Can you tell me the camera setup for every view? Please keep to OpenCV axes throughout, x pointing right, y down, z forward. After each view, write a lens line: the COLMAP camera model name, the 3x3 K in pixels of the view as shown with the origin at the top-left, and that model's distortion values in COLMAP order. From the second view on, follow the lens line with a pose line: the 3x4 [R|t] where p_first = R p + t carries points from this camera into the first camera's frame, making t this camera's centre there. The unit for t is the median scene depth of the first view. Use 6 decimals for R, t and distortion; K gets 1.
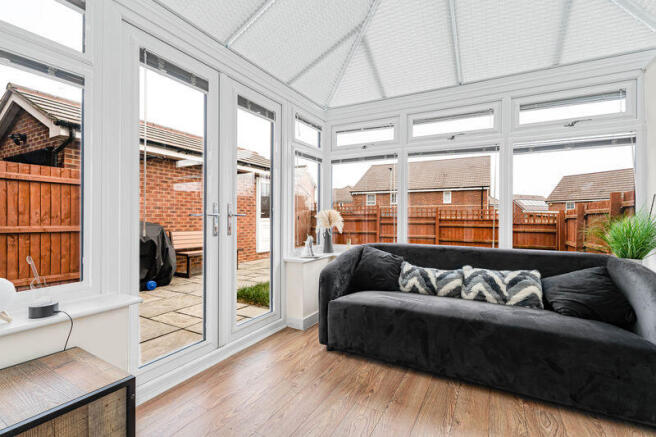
lens RADIAL K [[299.6, 0, 331.0], [0, 299.6, 218.2], [0, 0, 1]] dist [-0.000709, 0.002471]
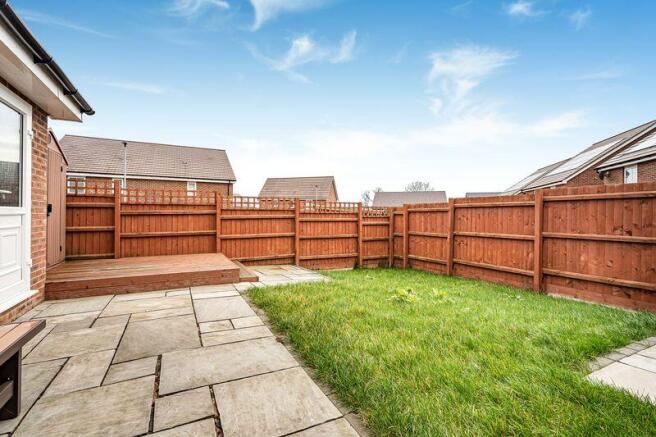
lens RADIAL K [[299.6, 0, 326.6], [0, 299.6, 214.8], [0, 0, 1]] dist [-0.000709, 0.002471]
pose [[0.583973, -0.001699, 0.811771, -0.250303], [-0.001485, 0.999994, 0.003162, 0.006778], [-0.811772, -0.003052, 0.583967, 0.451519]]
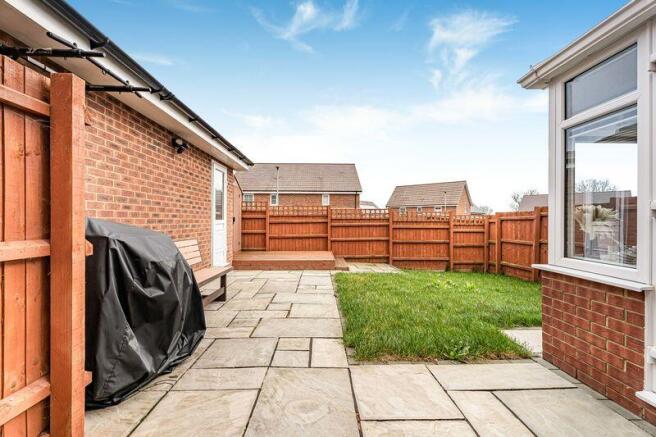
lens RADIAL K [[299.6, 0, 329.3], [0, 299.6, 223.6], [0, 0, 1]] dist [-0.000709, 0.002471]
pose [[0.871839, -0.006339, 0.489752, -0.296482], [0.001380, 0.999944, 0.010487, 0.001430], [-0.489791, -0.008467, 0.871799, 0.234688]]
